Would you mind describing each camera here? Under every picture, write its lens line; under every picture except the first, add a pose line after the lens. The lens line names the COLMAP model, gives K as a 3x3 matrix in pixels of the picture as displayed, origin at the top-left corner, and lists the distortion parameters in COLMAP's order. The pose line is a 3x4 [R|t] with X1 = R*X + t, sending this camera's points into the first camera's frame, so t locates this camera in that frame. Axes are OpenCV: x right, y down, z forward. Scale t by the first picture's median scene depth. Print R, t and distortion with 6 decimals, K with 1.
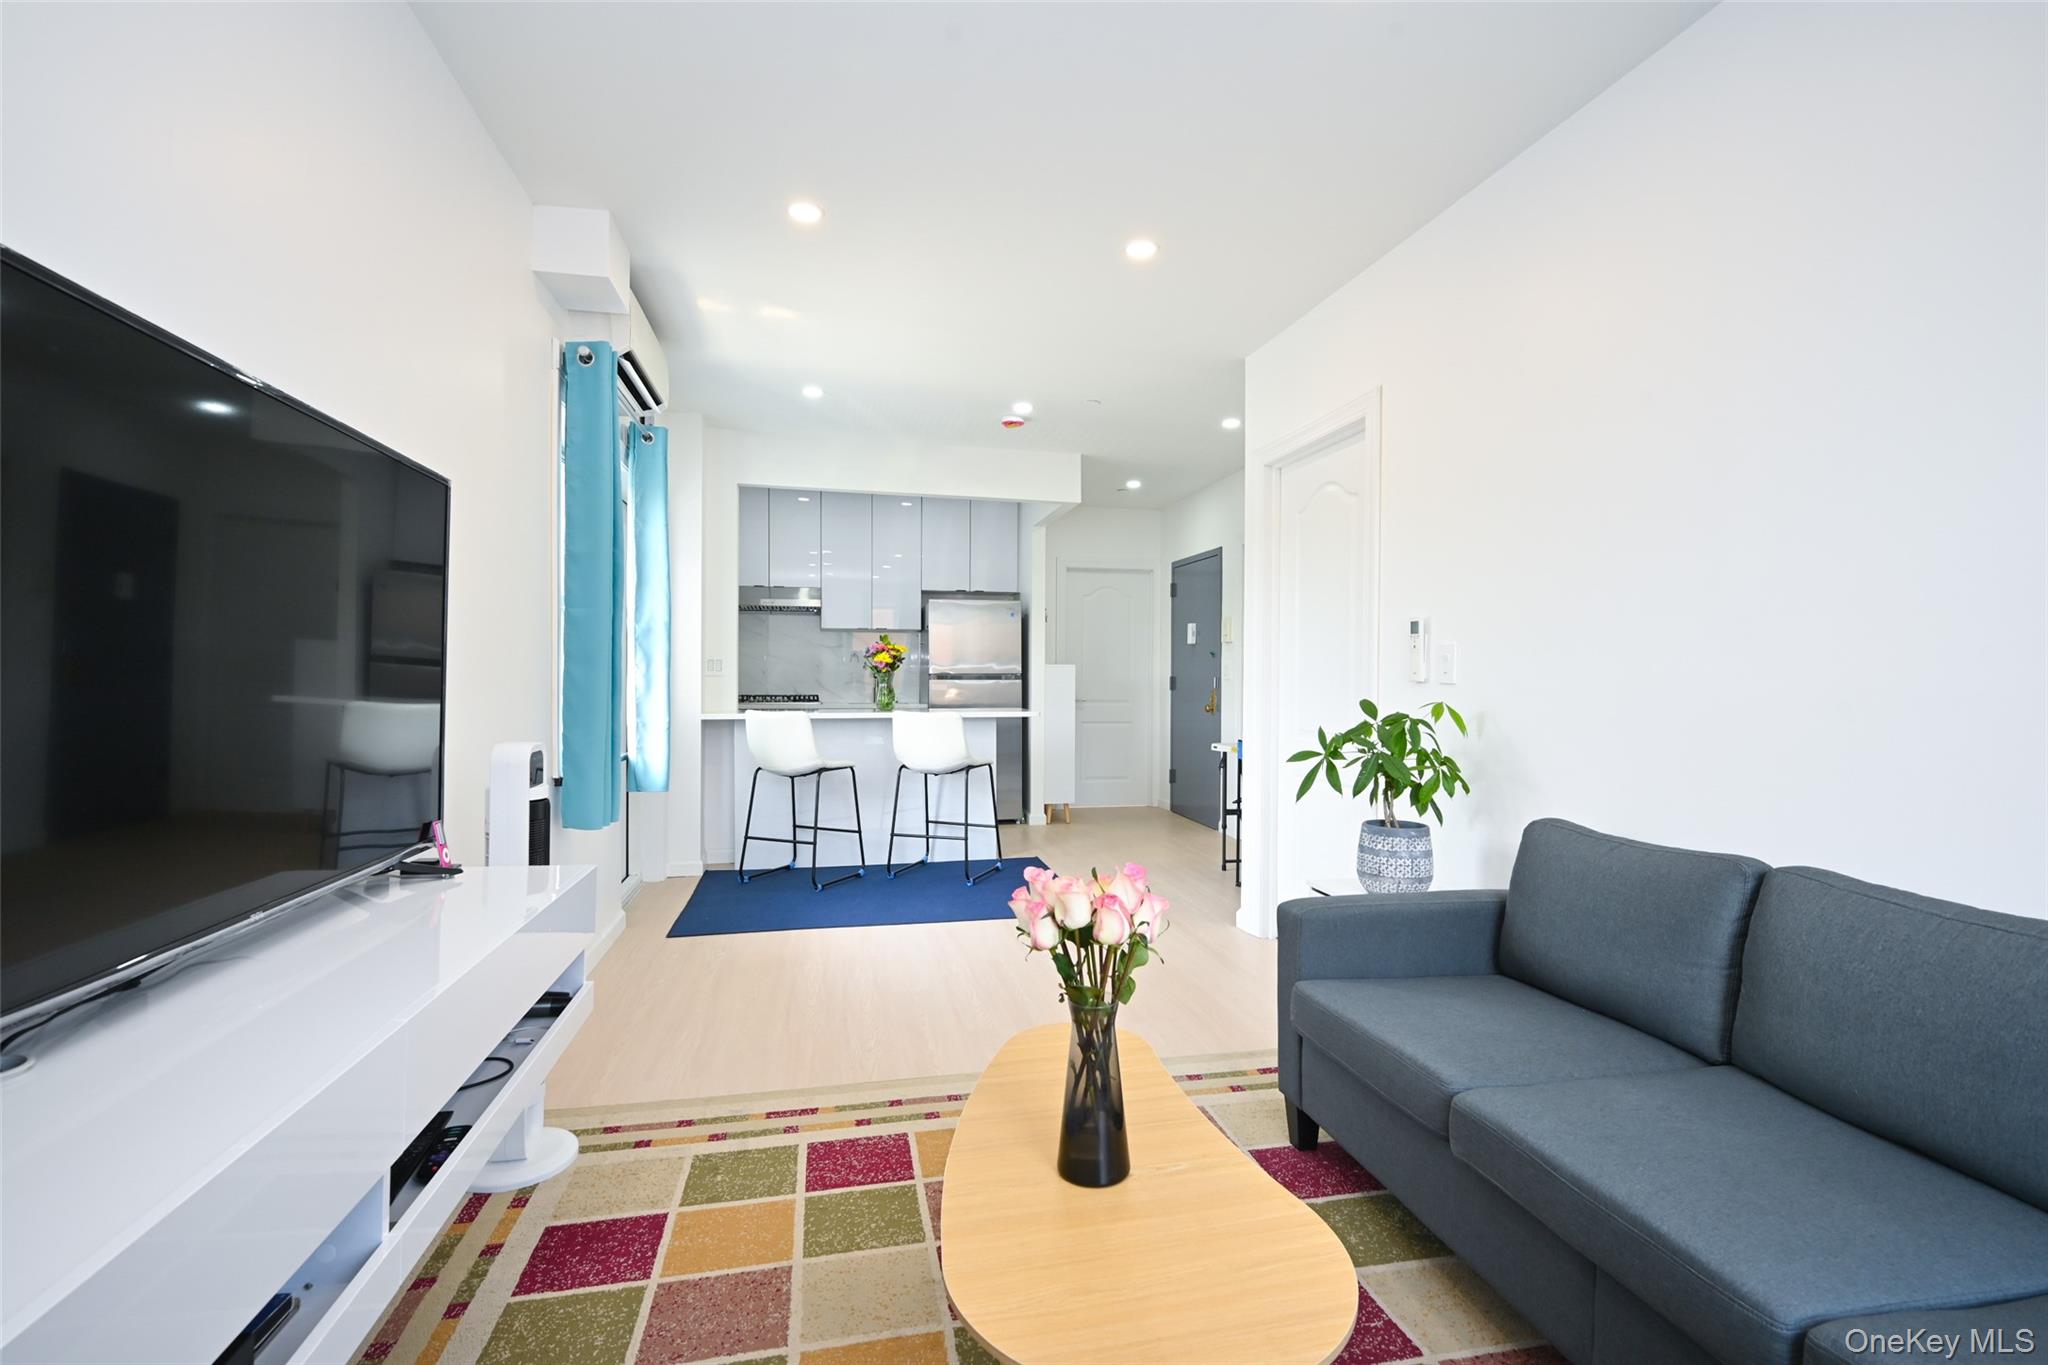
lens RADIAL K [[933.1, 0, 1022.5], [0, 933.1, 686.3], [0, 0, 1]] dist [0.001242, -0.000169]
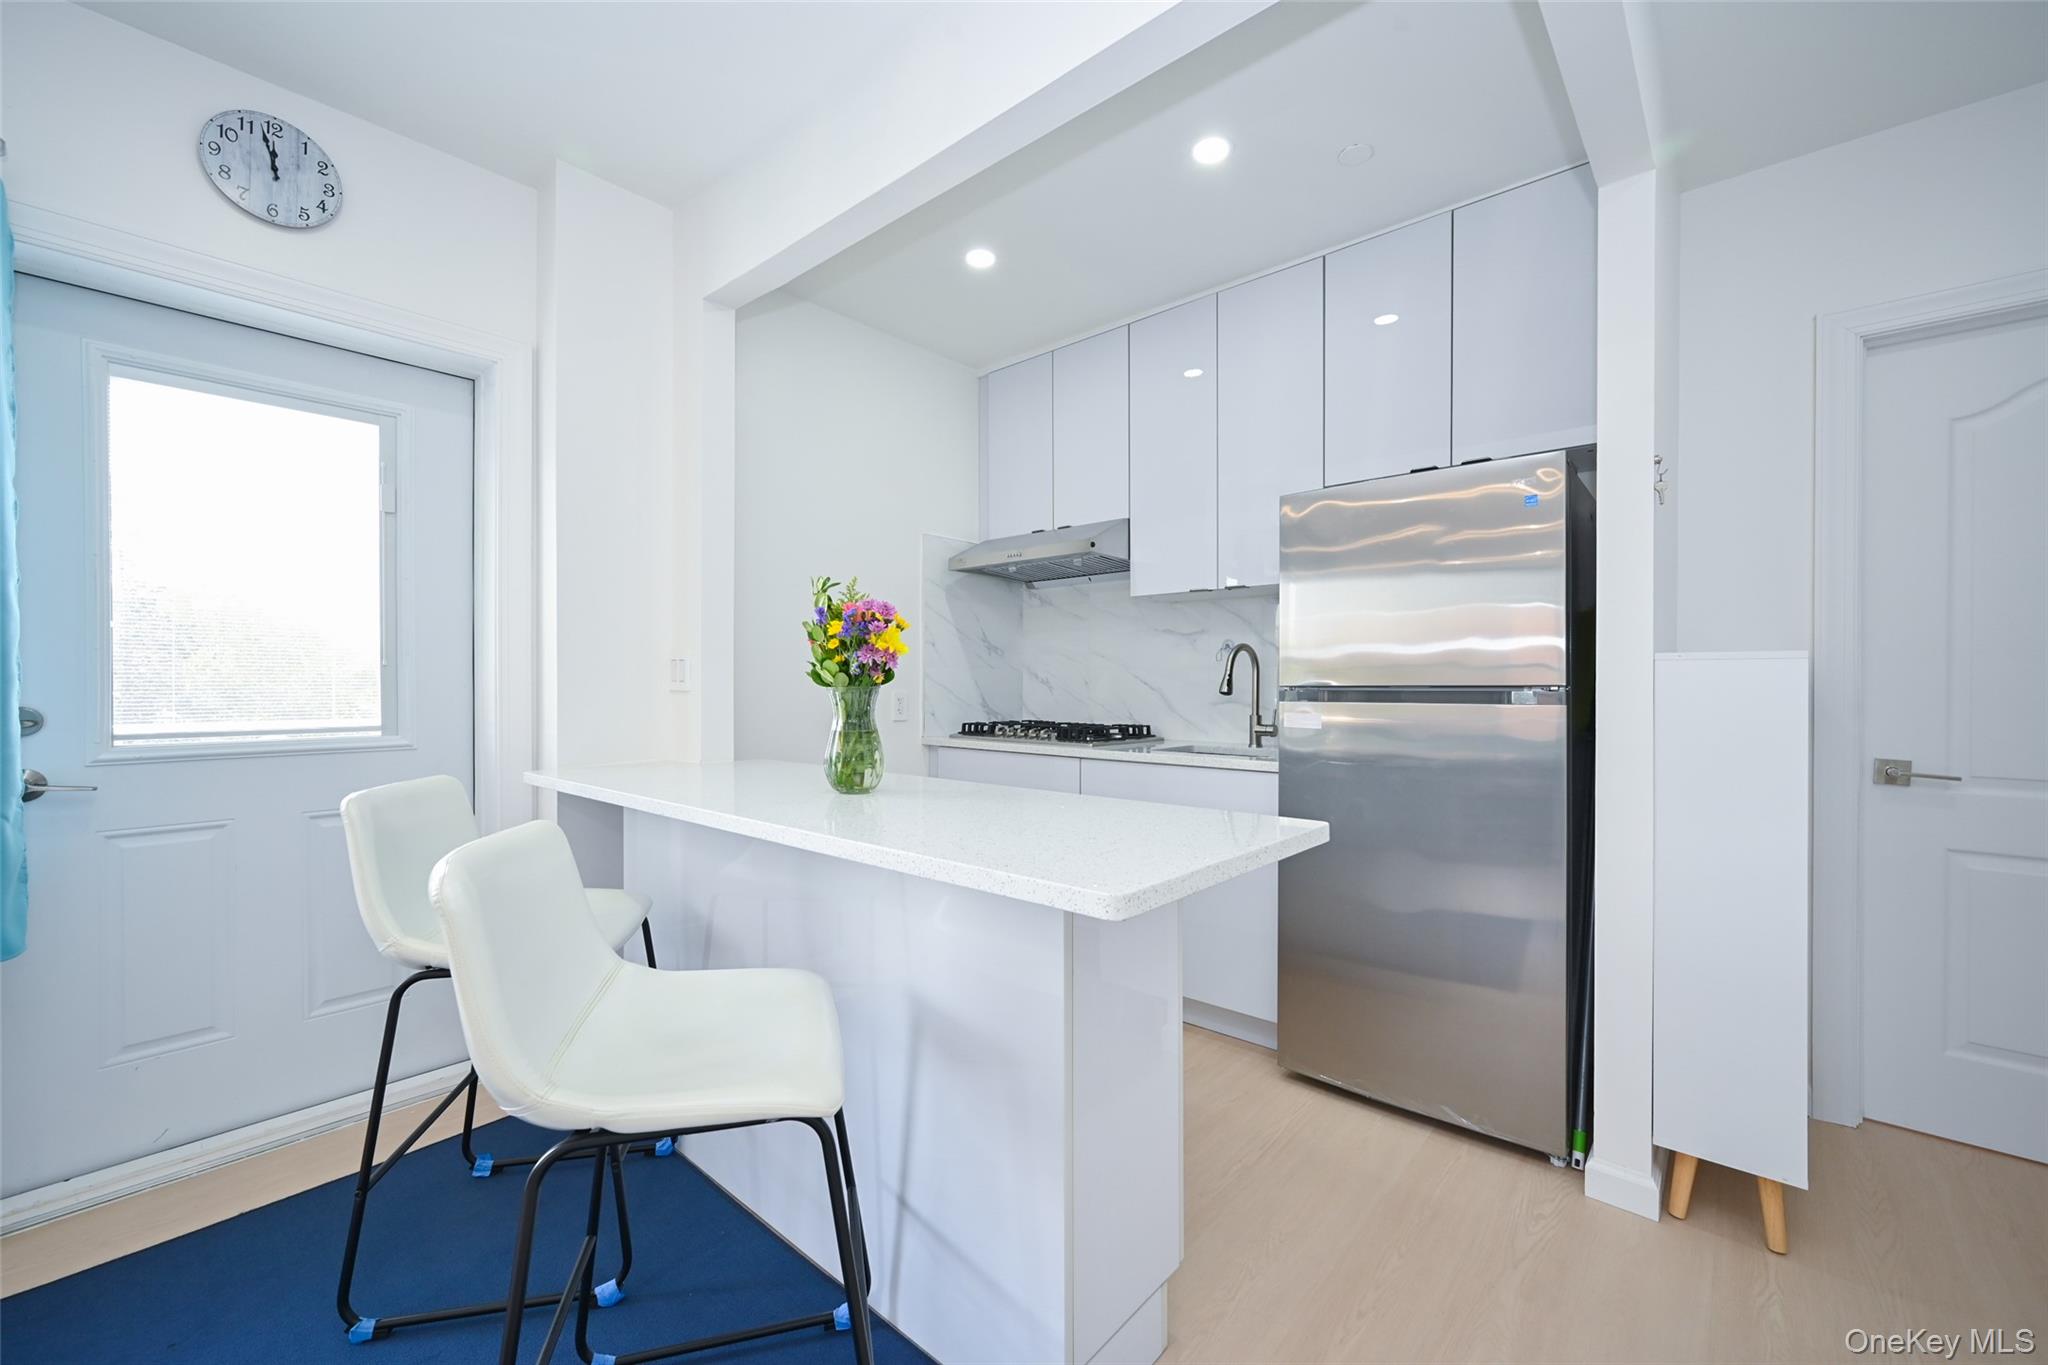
lens RADIAL K [[809.4, 0, 1024.1], [0, 809.4, 685.4], [0, 0, 1]] dist [-0.001937, -0.000122]
pose [[0.595826, 0.000031, -0.803114, 0.138217], [-0.008594, 0.999943, -0.006337, -0.013192], [0.803068, 0.010678, 0.595792, 0.892519]]
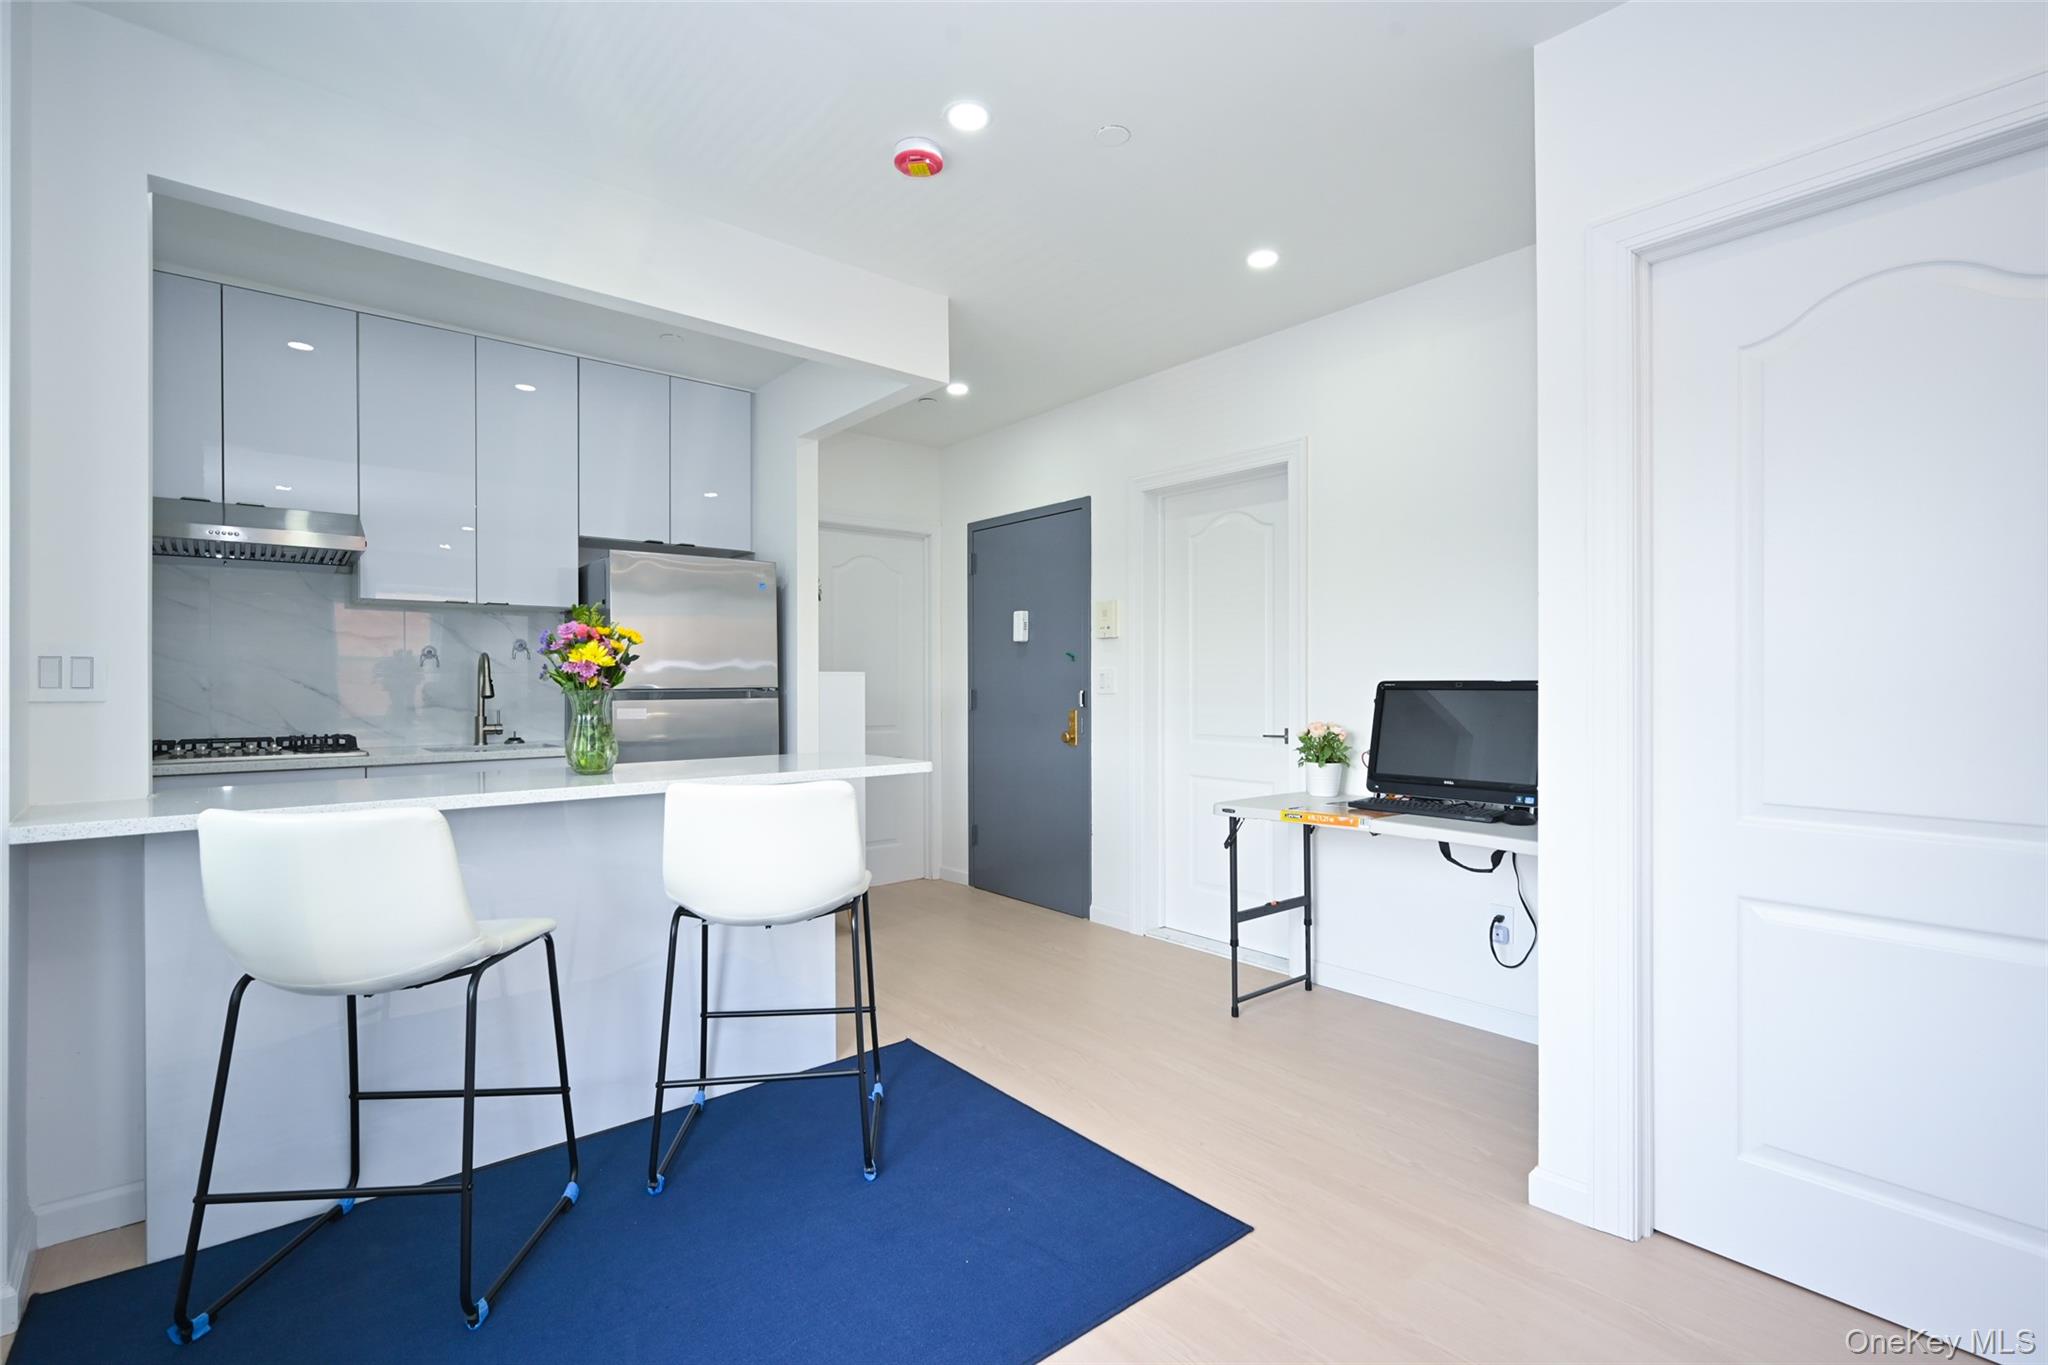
lens RADIAL K [[933.1, 0, 1022.5], [0, 933.1, 686.3], [0, 0, 1]] dist [0.001242, -0.000169]
pose [[0.884412, -0.008045, 0.466638, -0.177699], [0.013109, 0.999885, -0.007608, -0.010126], [-0.466523, 0.012846, 0.884416, 0.528355]]
